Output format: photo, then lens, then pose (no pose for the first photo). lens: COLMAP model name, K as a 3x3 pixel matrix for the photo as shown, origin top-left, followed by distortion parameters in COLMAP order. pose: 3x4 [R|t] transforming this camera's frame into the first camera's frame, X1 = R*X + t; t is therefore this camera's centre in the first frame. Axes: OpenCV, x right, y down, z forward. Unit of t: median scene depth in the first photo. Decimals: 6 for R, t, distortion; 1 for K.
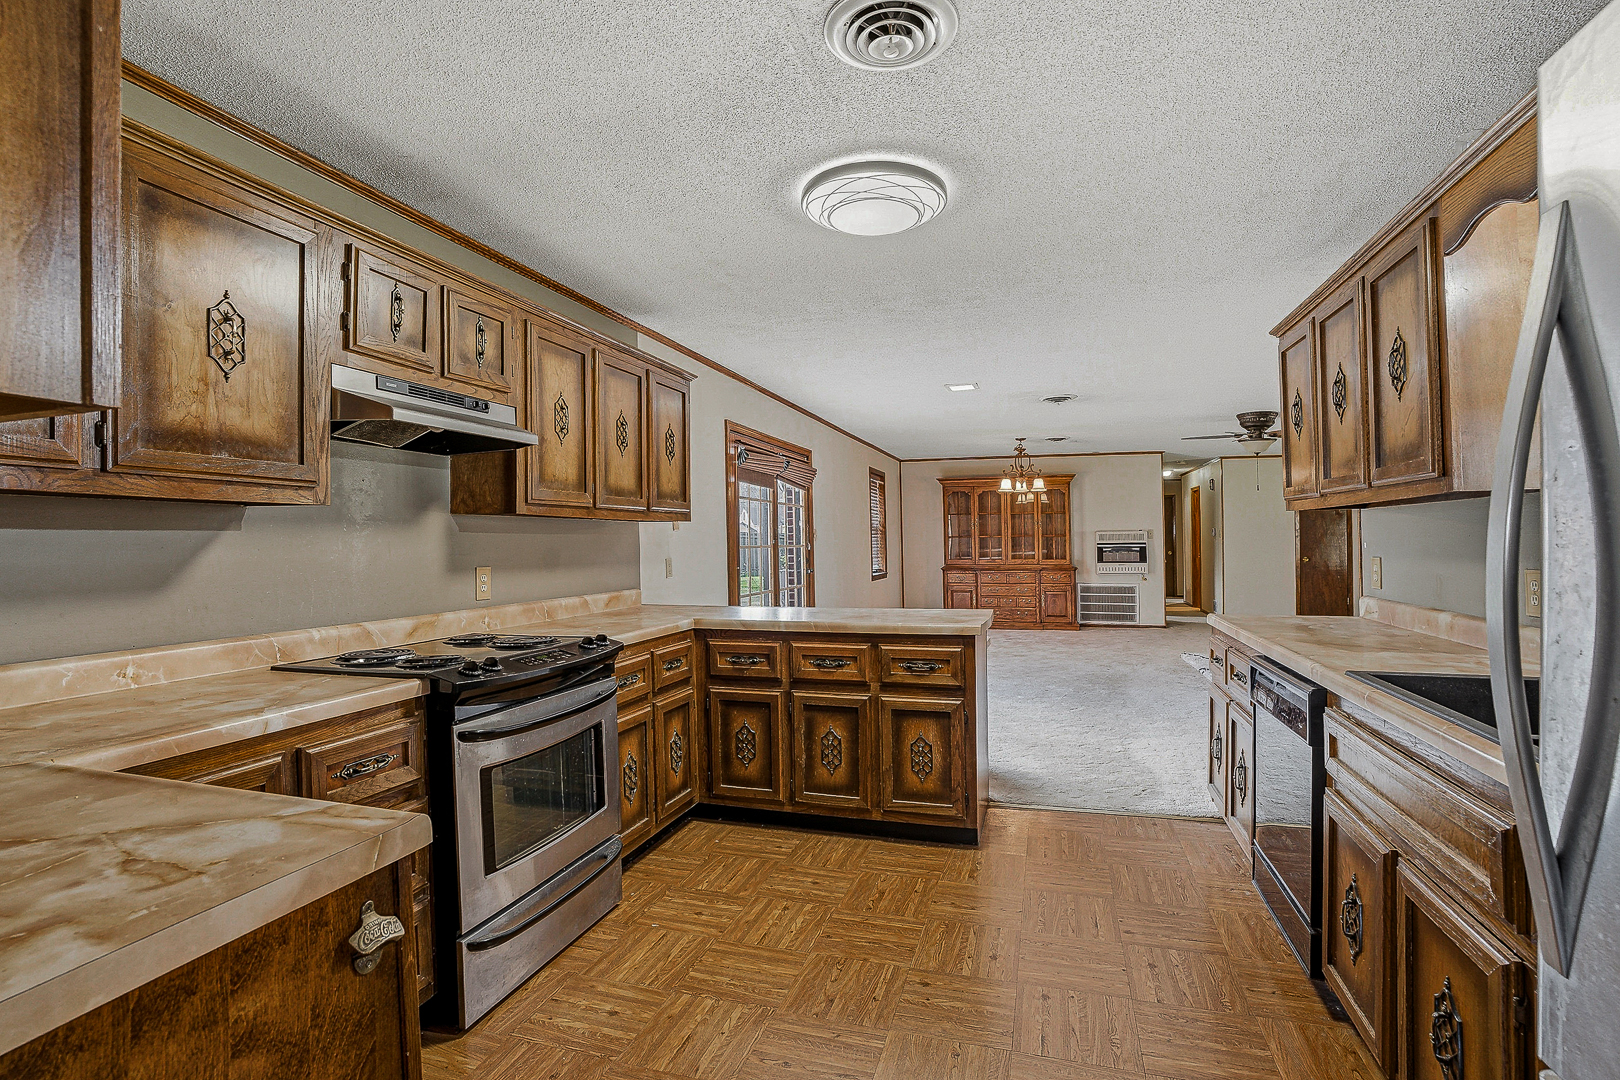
lens RADIAL K [[768.4, 0, 807.5], [0, 768.4, 539.0], [0, 0, 1]] dist [-0.057301, 0.022014]
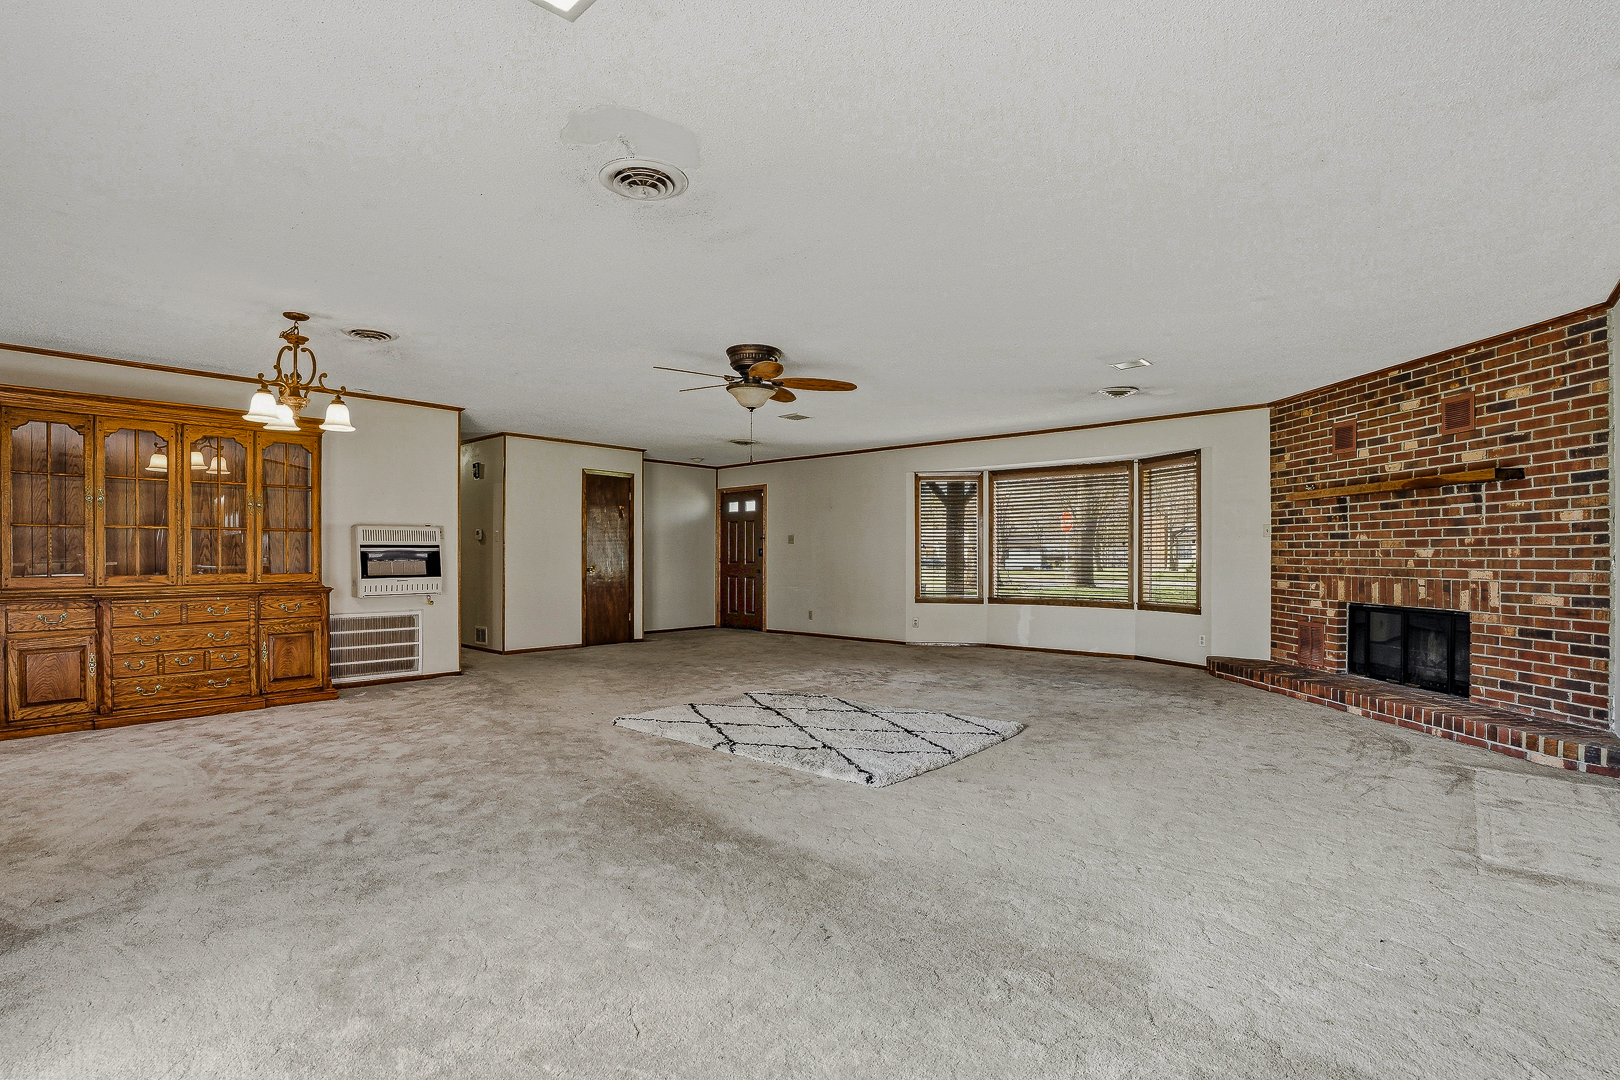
lens RADIAL K [[768.4, 0, 825.7], [0, 768.4, 564.7], [0, 0, 1]] dist [-0.057301, 0.022014]
pose [[0.401794, -0.002333, 0.915727, -0.033385], [-0.006340, 0.999966, 0.005329, 0.065771], [-0.915708, -0.007947, 0.401766, 1.880000]]
